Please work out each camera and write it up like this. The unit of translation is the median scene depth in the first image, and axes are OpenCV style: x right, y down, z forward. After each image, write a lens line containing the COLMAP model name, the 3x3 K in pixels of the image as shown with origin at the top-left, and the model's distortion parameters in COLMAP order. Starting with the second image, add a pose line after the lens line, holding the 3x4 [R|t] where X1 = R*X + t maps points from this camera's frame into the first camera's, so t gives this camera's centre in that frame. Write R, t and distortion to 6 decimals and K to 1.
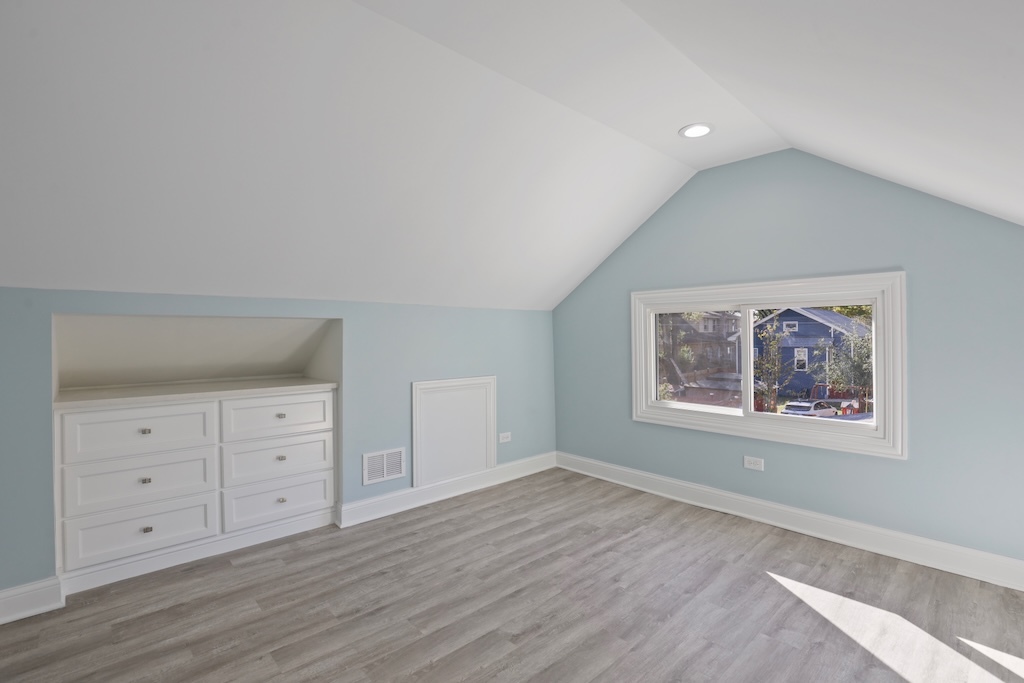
lens RADIAL K [[480.9, 0, 518.6], [0, 480.9, 337.6], [0, 0, 1]] dist [-0.029506, 0.004414]
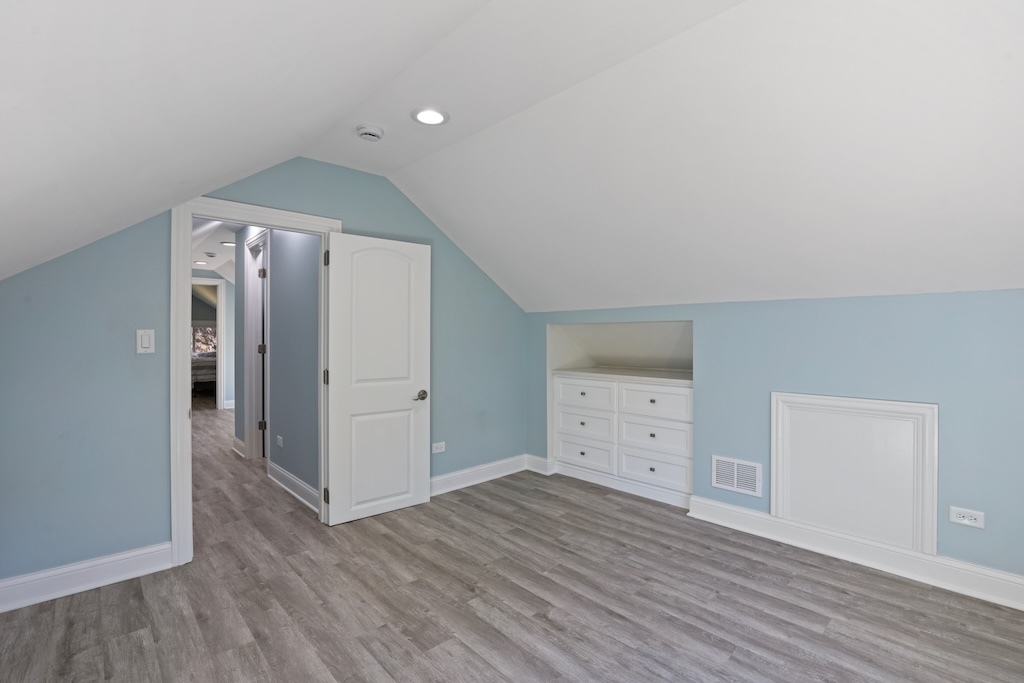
lens RADIAL K [[480.9, 0, 514.7], [0, 480.9, 337.8], [0, 0, 1]] dist [-0.029506, 0.004414]
pose [[-0.017044, 0.010194, -0.999803, 0.826283], [-0.004180, 0.999939, 0.010266, -0.011861], [0.999846, 0.004355, -0.017000, 0.731968]]
